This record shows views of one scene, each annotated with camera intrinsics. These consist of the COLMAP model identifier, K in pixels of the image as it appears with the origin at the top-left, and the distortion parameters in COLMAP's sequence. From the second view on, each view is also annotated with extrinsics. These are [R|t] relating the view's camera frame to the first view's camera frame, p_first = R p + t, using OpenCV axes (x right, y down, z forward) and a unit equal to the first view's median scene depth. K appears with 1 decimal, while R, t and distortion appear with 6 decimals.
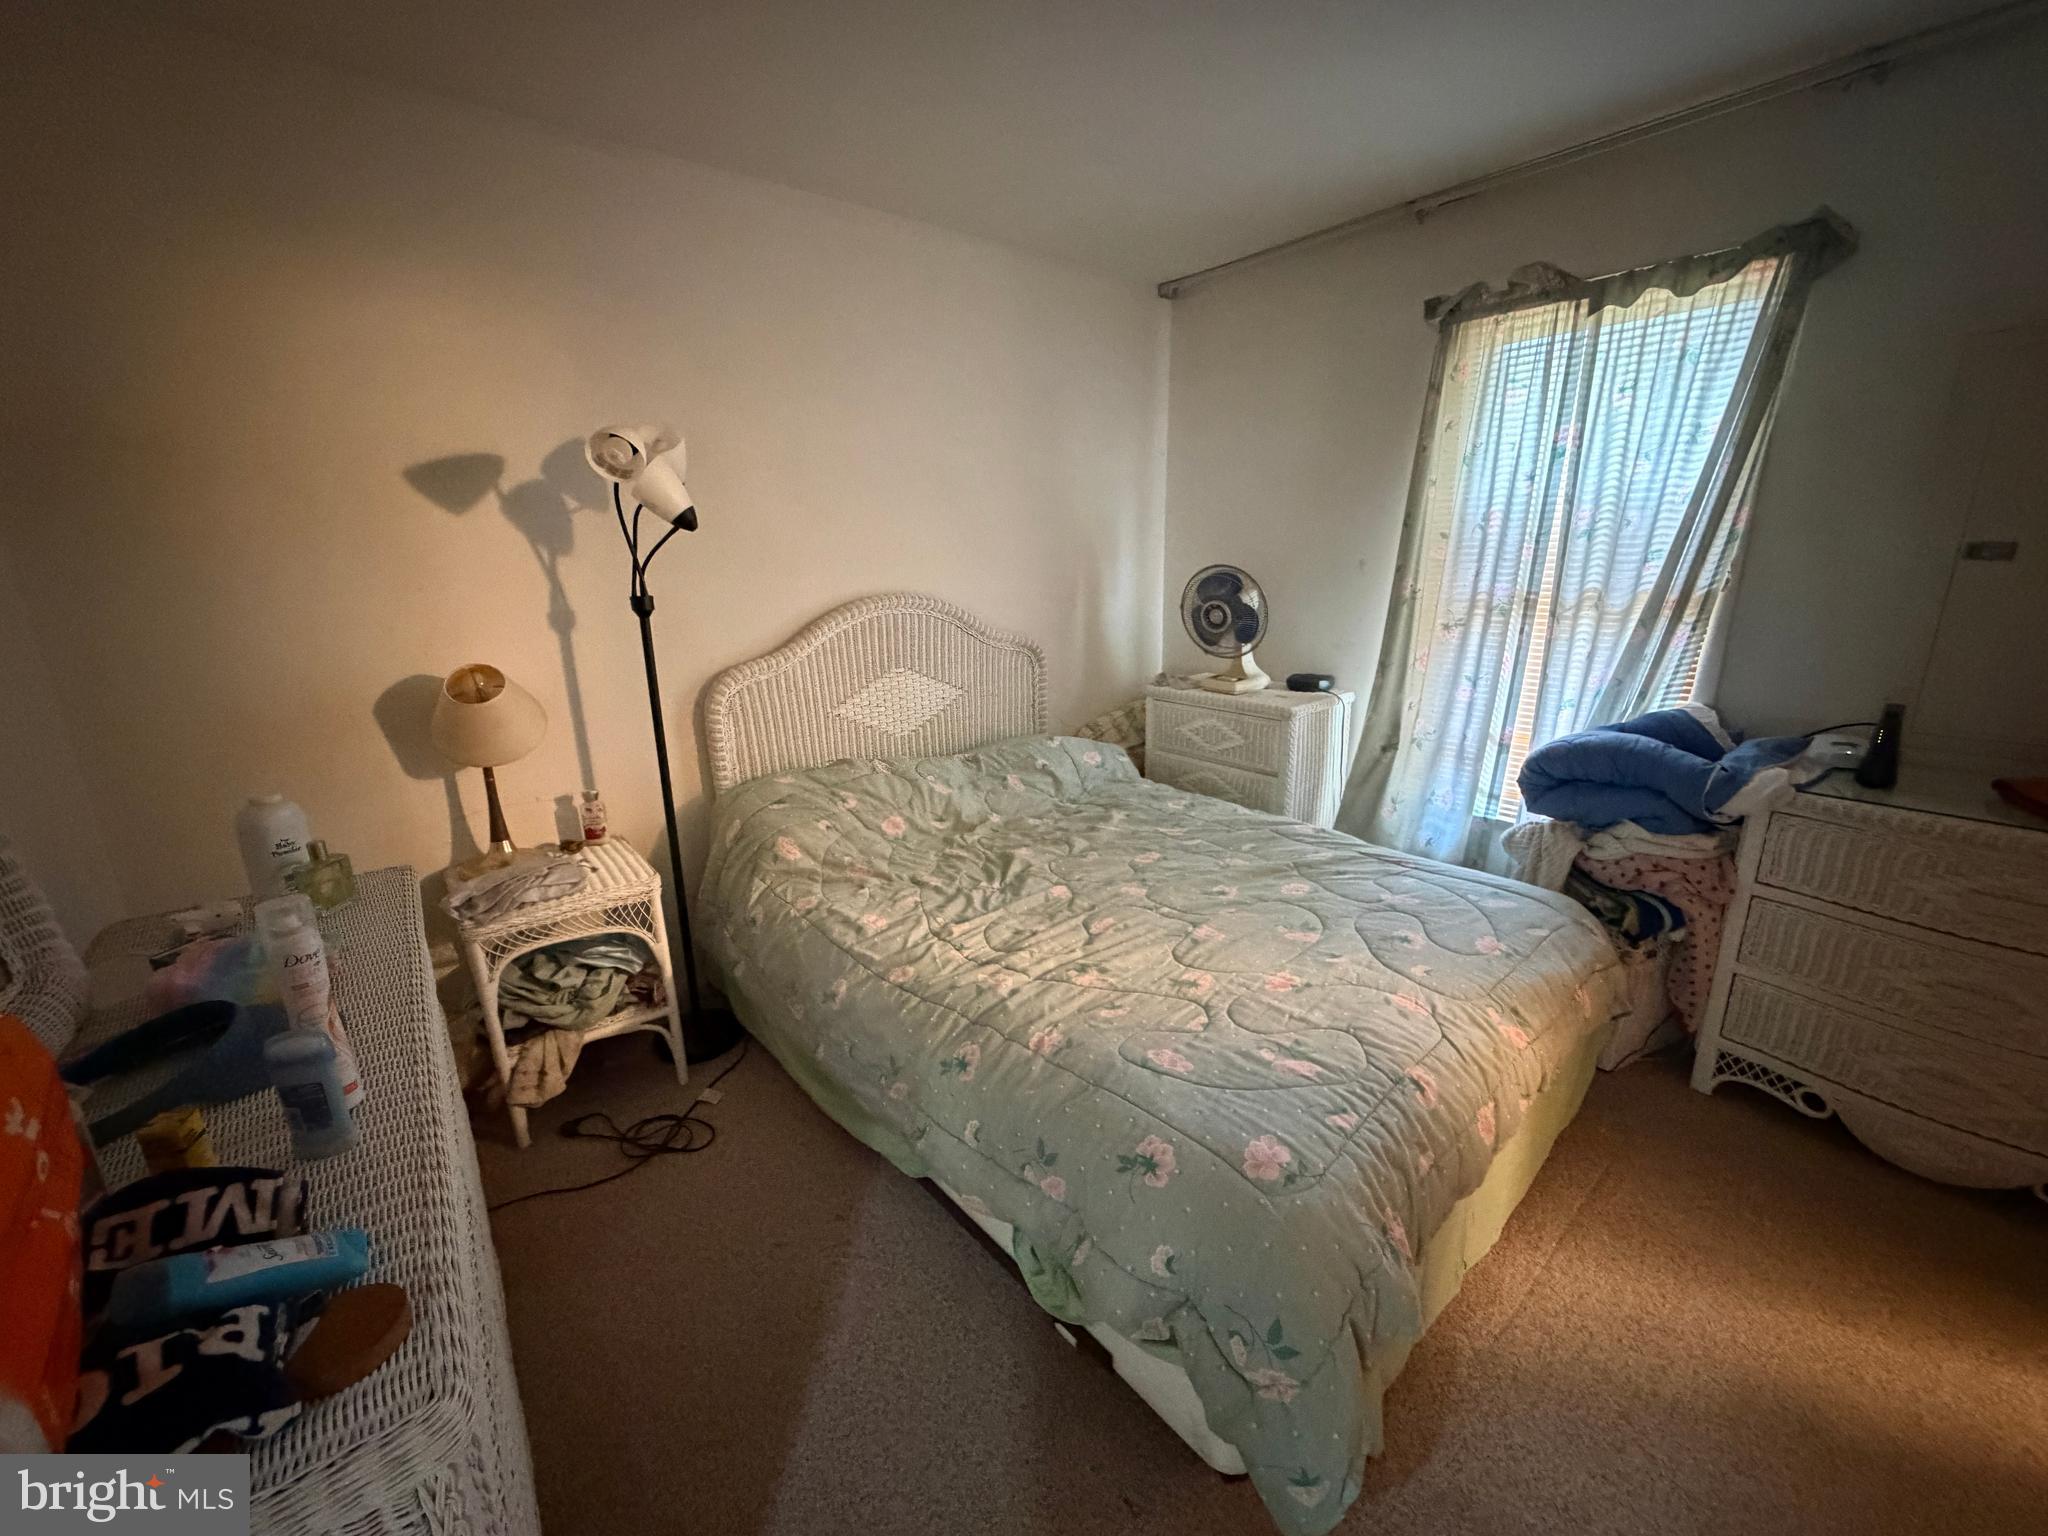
lens RADIAL K [[813.9, 0, 1020.2], [0, 813.9, 769.8], [0, 0, 1]] dist [0.000529, 0.000218]
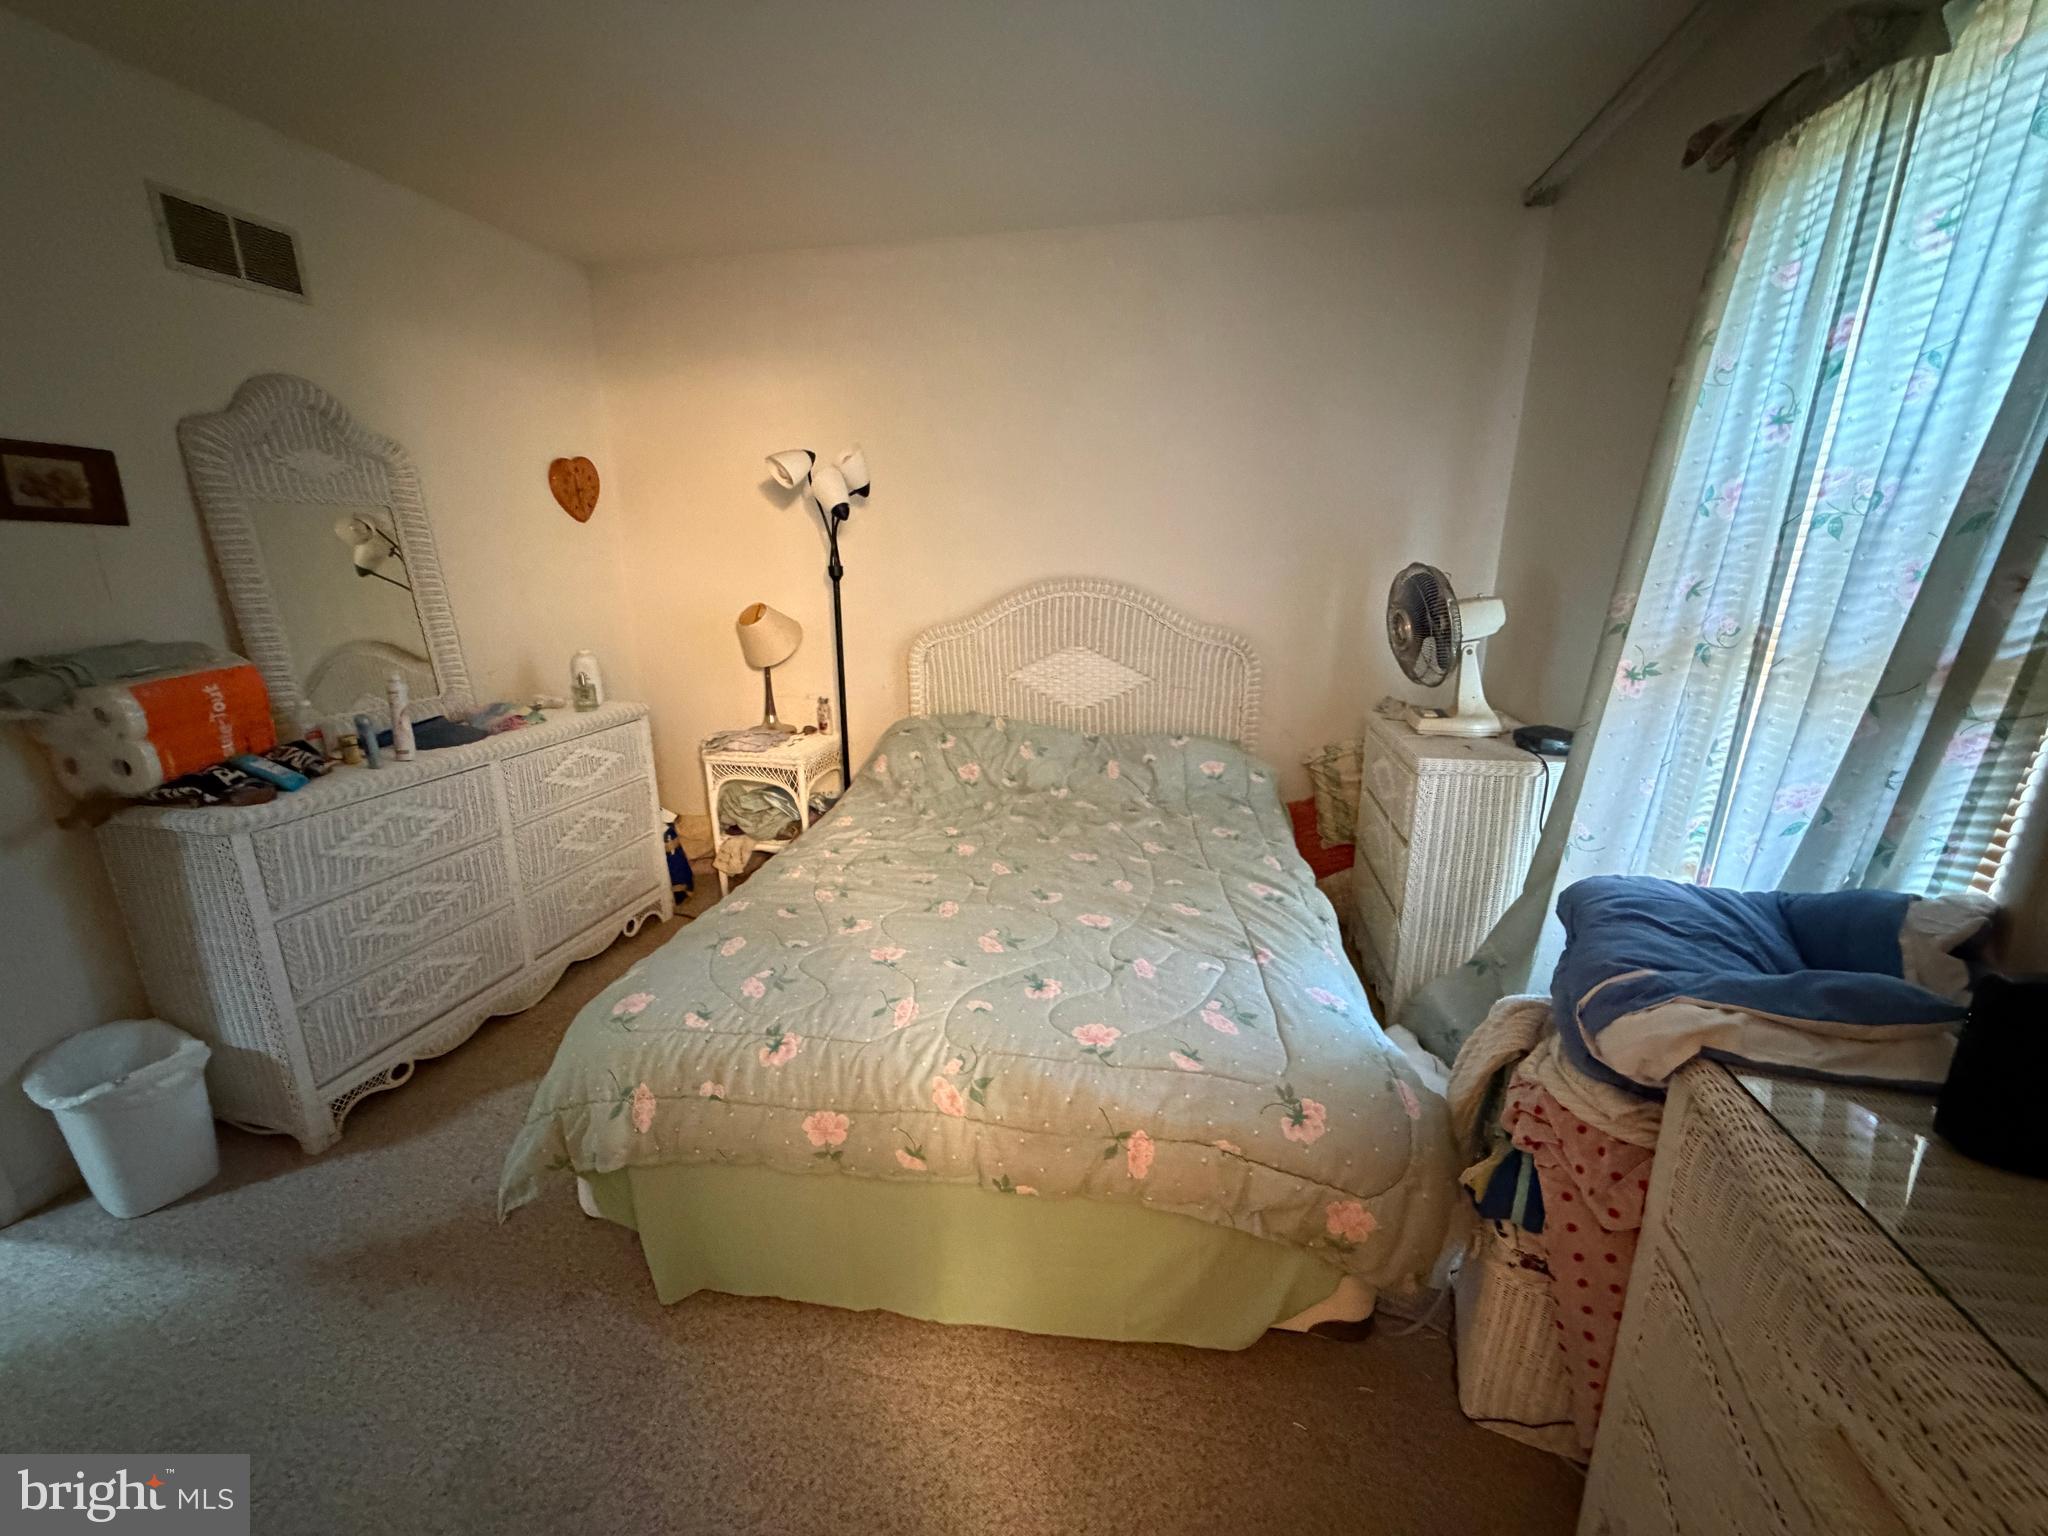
lens RADIAL K [[818.0, 0, 1020.5], [0, 818.0, 772.7], [0, 0, 1]] dist [0.000352, 0.000663]
pose [[0.628088, 0.227630, -0.744104, 0.771919], [-0.217447, 0.969504, 0.113039, -0.079519], [0.747143, 0.090805, 0.658432, 0.278484]]
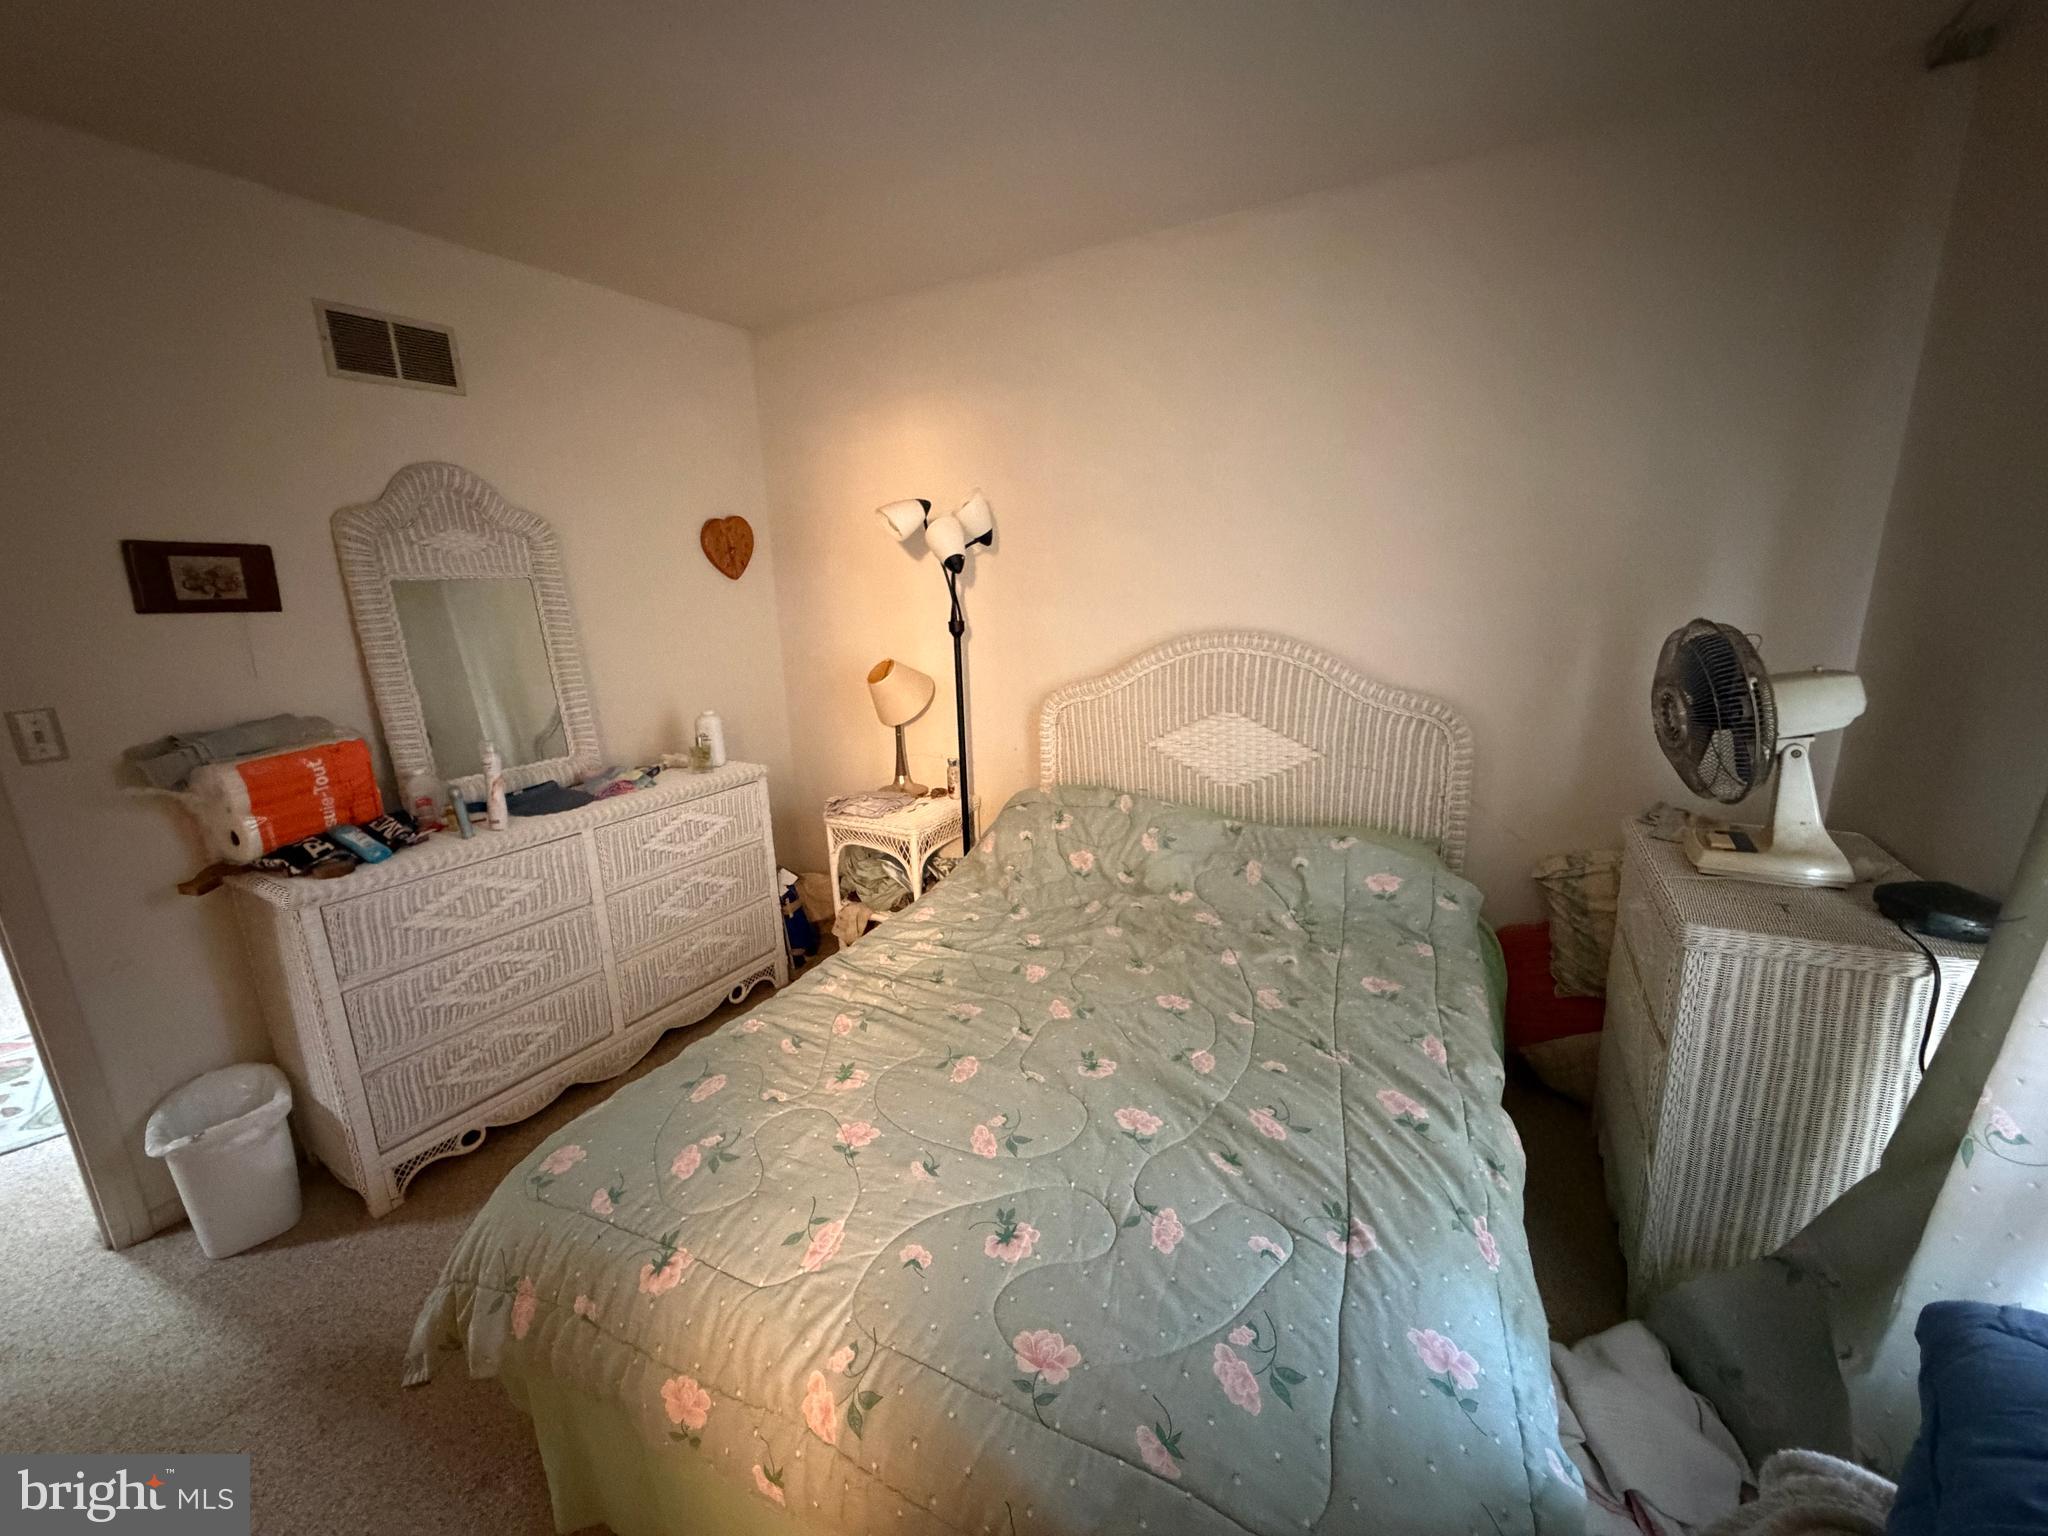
lens RADIAL K [[818.0, 0, 1020.5], [0, 818.0, 772.7], [0, 0, 1]] dist [0.000352, 0.000663]
pose [[0.369551, 0.228590, -0.900655, 0.702681], [-0.221718, 0.962964, 0.153431, -0.173576], [0.902371, 0.142991, 0.406547, 0.507009]]
